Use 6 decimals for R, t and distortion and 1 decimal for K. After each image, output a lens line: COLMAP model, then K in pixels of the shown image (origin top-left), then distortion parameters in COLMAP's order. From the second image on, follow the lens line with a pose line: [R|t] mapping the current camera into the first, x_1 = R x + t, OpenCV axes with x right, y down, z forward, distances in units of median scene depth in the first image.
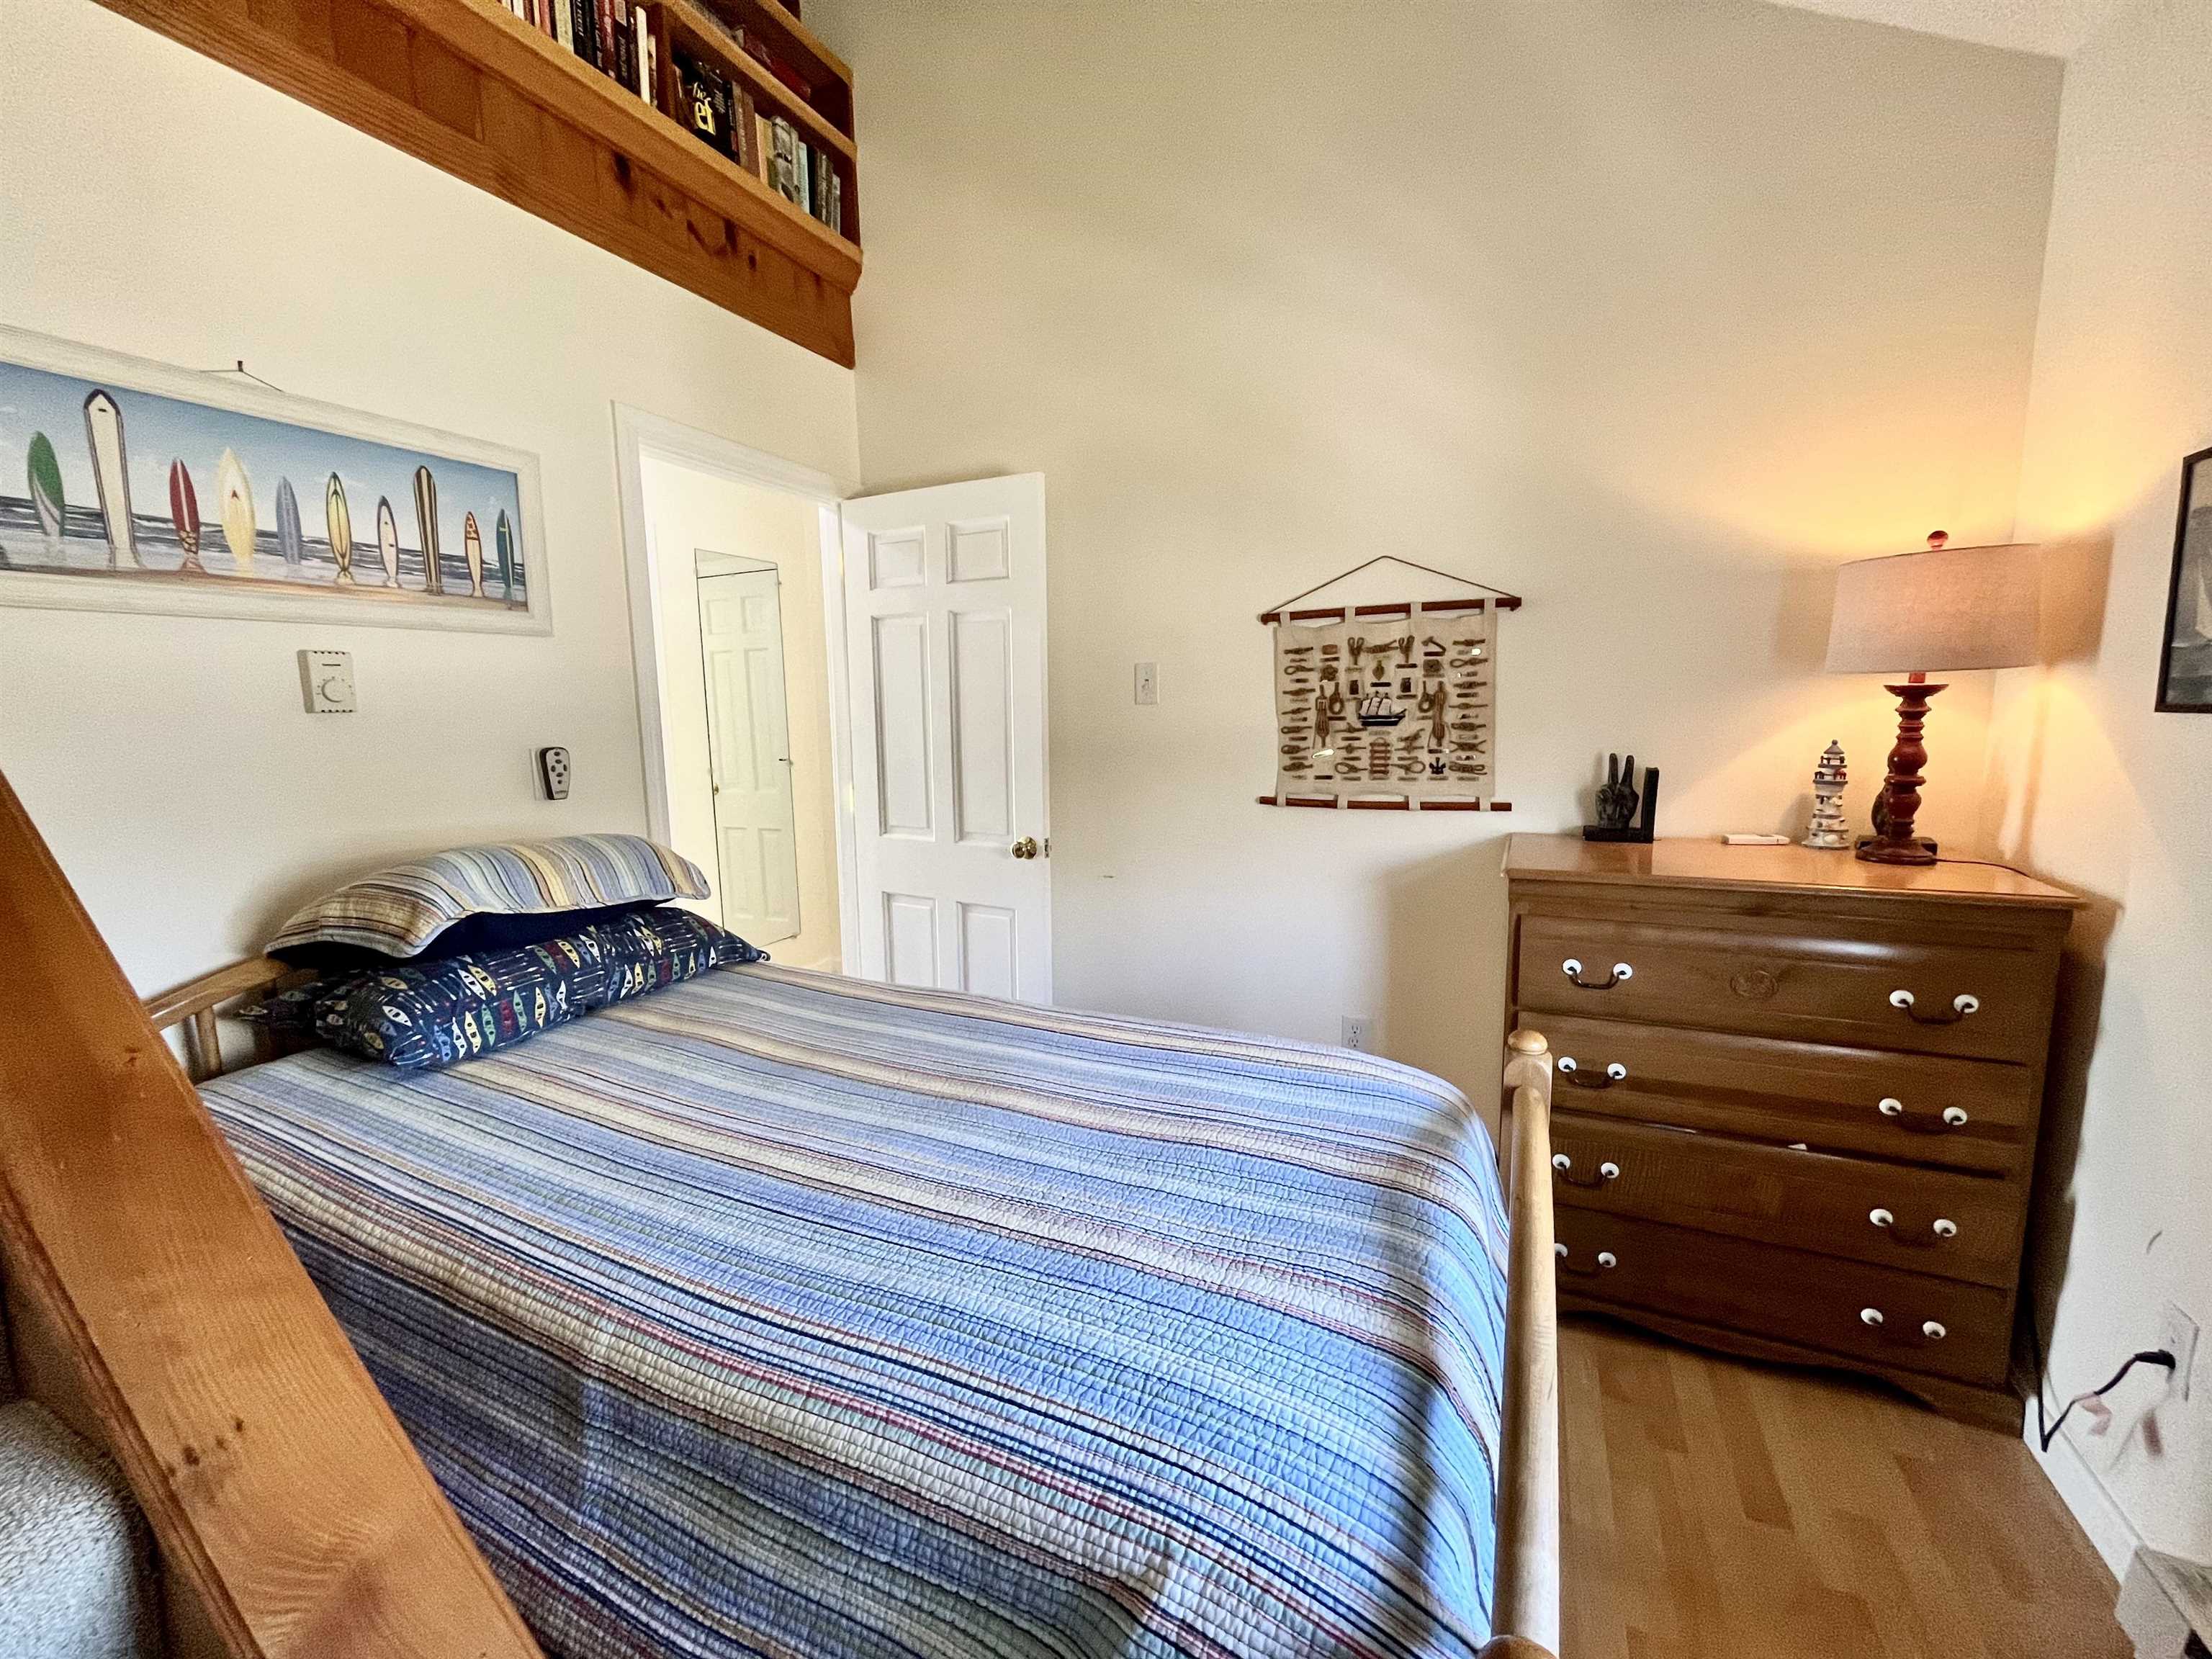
lens RADIAL K [[898.8, 0, 1107.0], [0, 898.8, 828.5], [0, 0, 1]] dist [-0.007750, 0.000852]
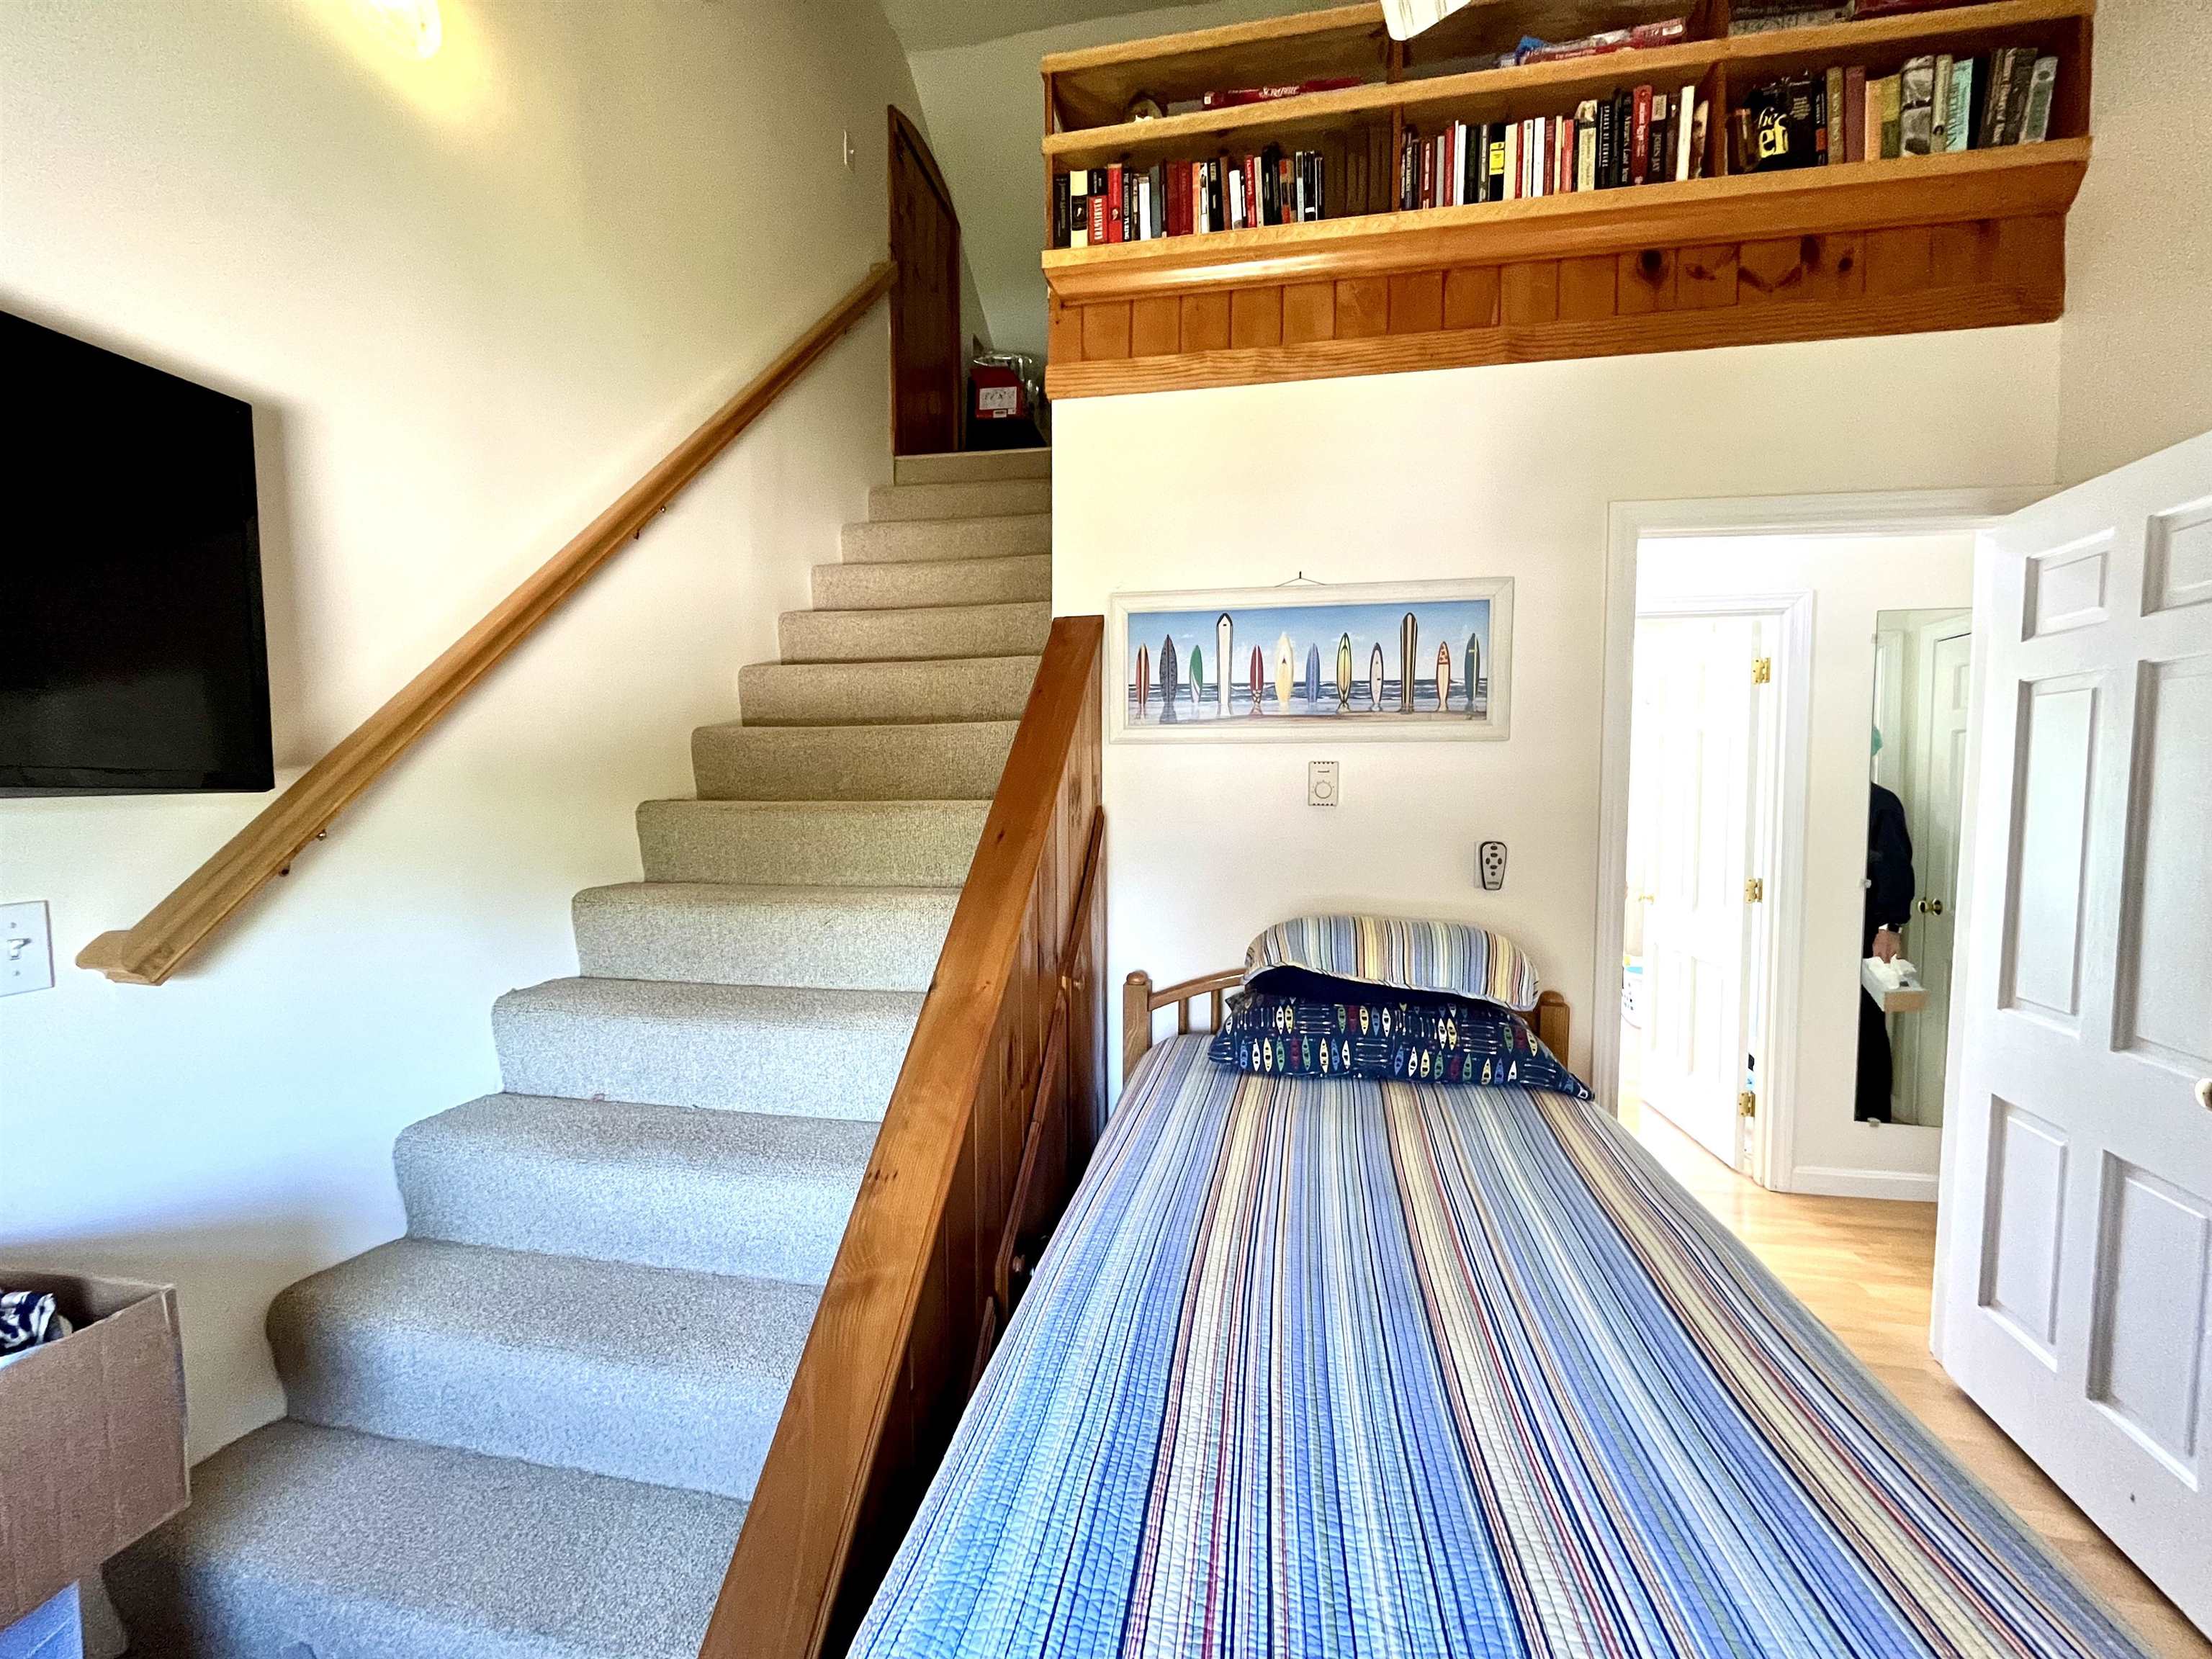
lens RADIAL K [[898.8, 0, 1105.5], [0, 898.8, 831.5], [0, 0, 1]] dist [-0.007750, 0.000852]
pose [[0.225395, 0.058095, -0.972534, 0.362479], [-0.144226, 0.989212, 0.025666, -0.068911], [0.963533, 0.134479, 0.231342, 0.321343]]
